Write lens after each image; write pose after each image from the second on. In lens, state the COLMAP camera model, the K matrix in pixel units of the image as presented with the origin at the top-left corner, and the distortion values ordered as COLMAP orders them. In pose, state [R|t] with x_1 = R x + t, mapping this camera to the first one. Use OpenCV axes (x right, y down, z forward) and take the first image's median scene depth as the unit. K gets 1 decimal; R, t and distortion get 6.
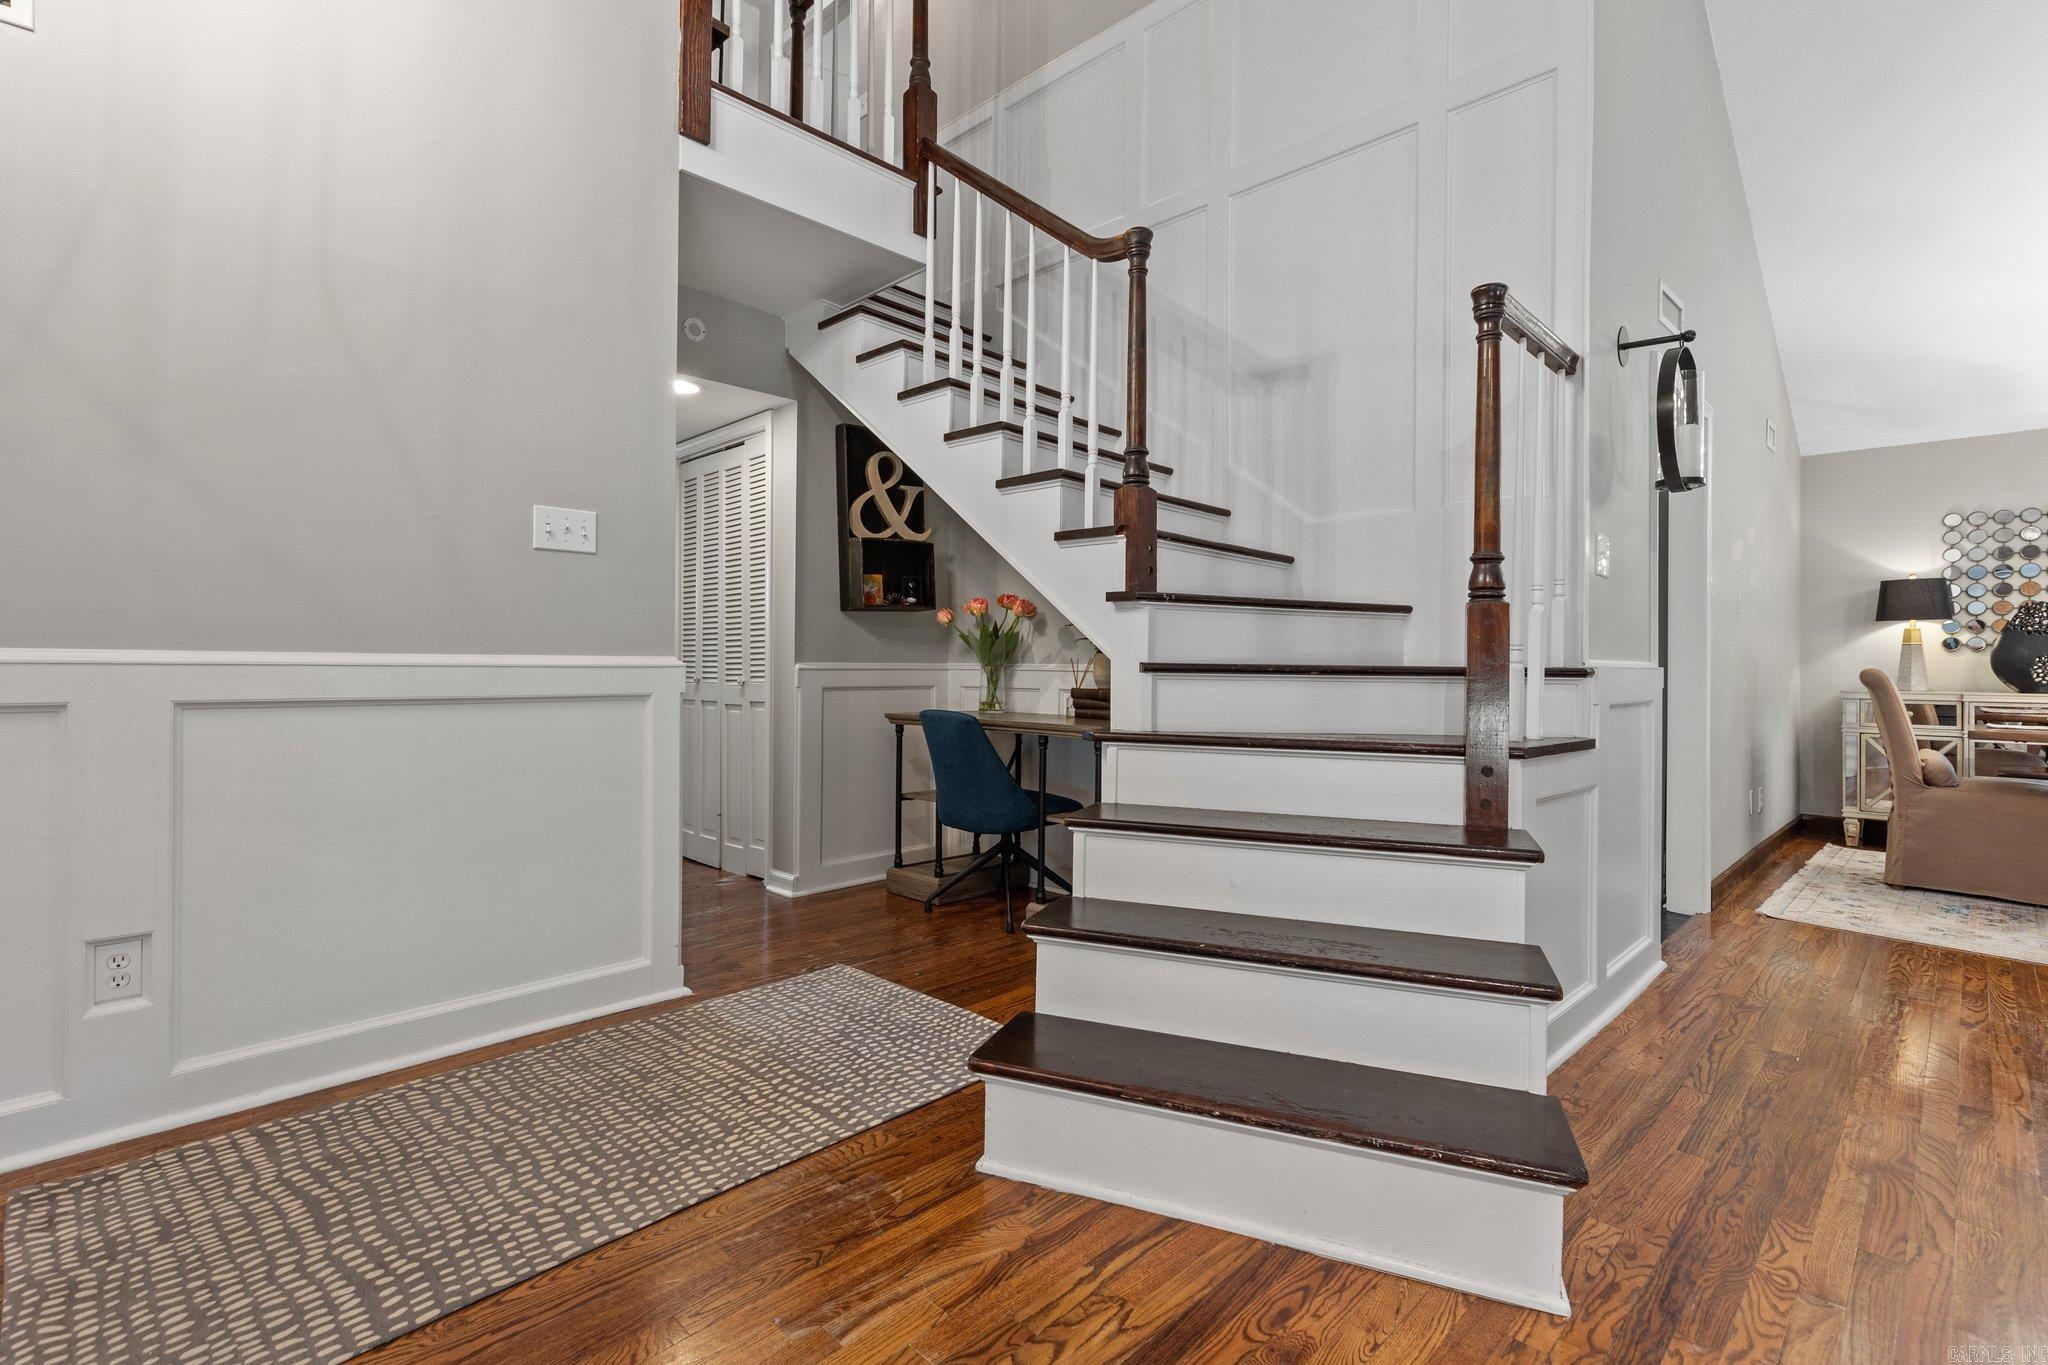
lens RADIAL K [[943.2, 0, 1013.2], [0, 943.2, 652.1], [0, 0, 1]] dist [0.002545, 0.000332]
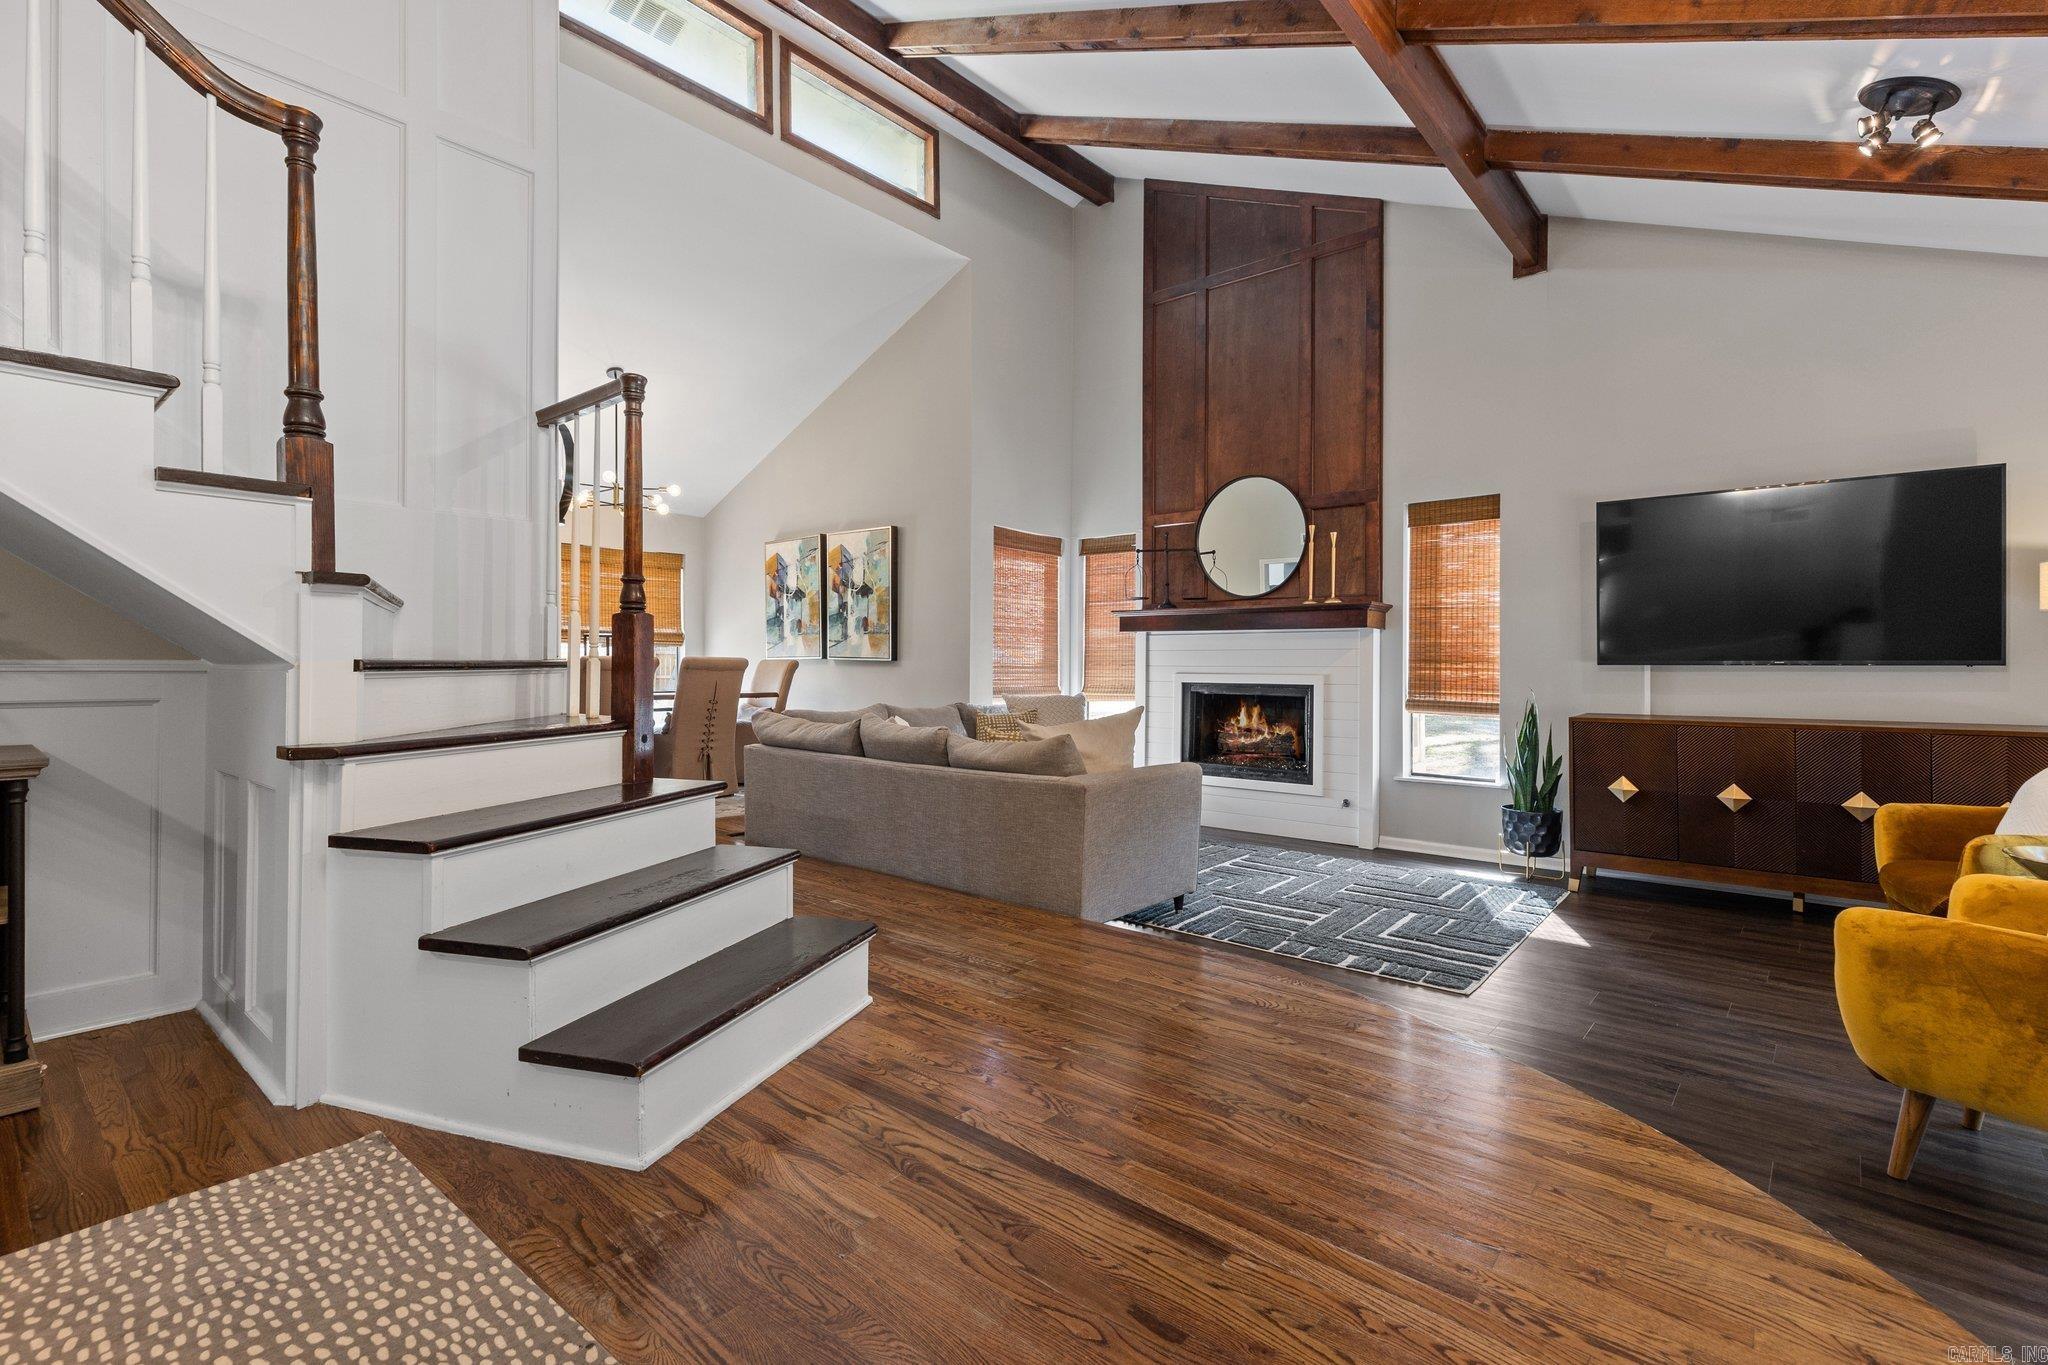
lens RADIAL K [[930.9, 0, 1024.0], [0, 930.9, 653.8], [0, 0, 1]] dist [0.013050, -0.000028]
pose [[-0.074931, -0.004054, 0.997181, -0.473227], [-0.019033, 0.999815, 0.002634, -0.004568], [-0.997007, -0.018782, -0.074994, 0.303933]]
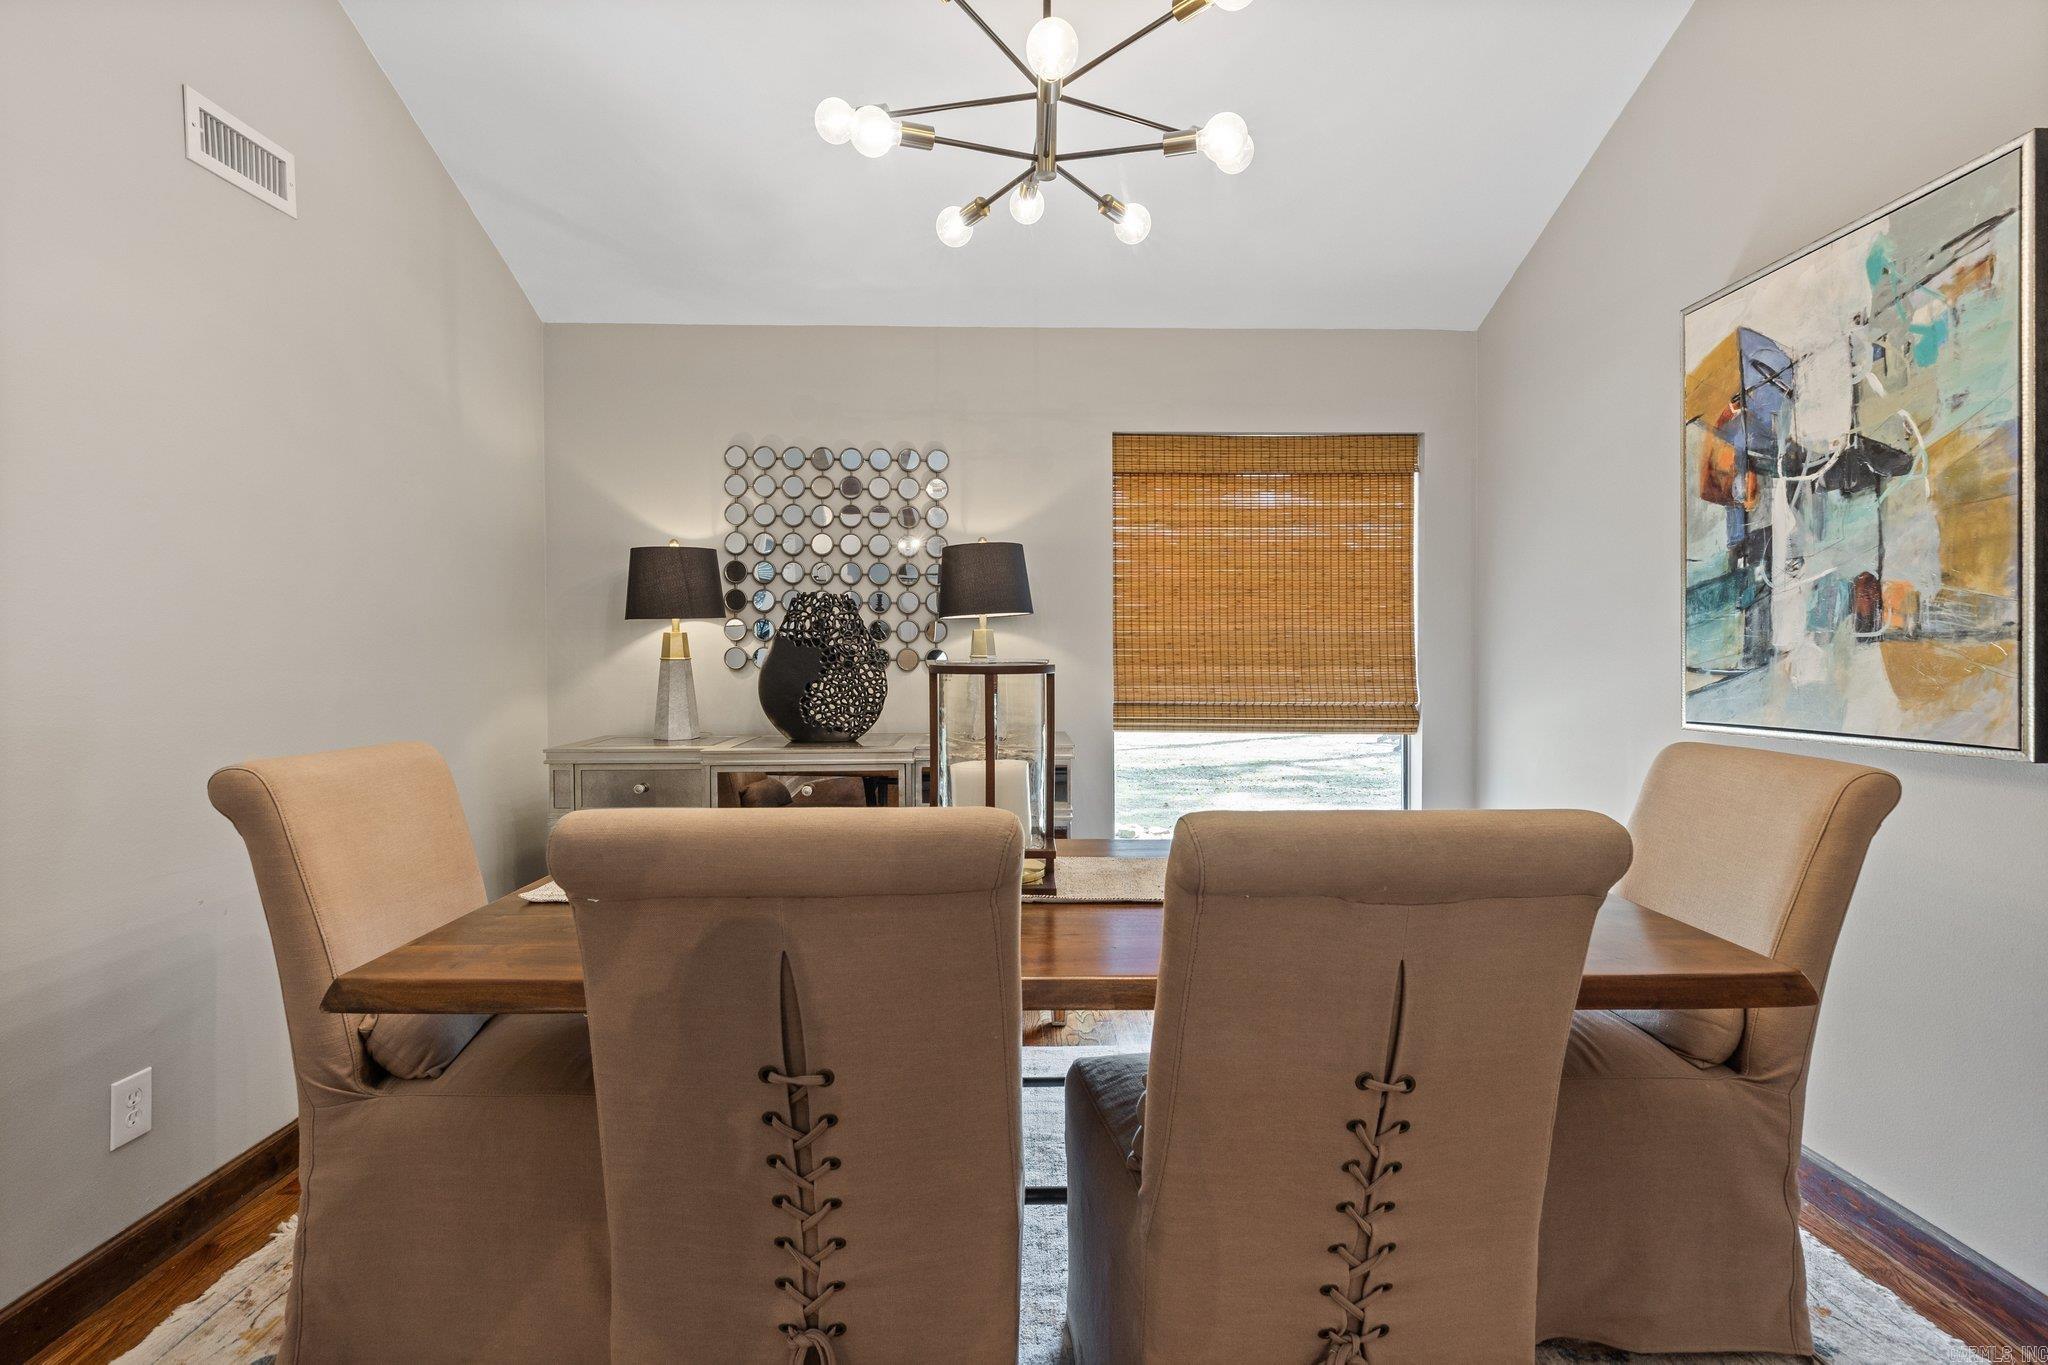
lens RADIAL K [[935.7, 0, 1030.6], [0, 935.7, 668.9], [0, 0, 1]] dist [0.001462, 0.000040]
pose [[0.683604, -0.025870, 0.729395, 0.958685], [-0.001094, 0.999334, 0.036469, -0.034278], [-0.729853, -0.025729, 0.683120, 0.625264]]
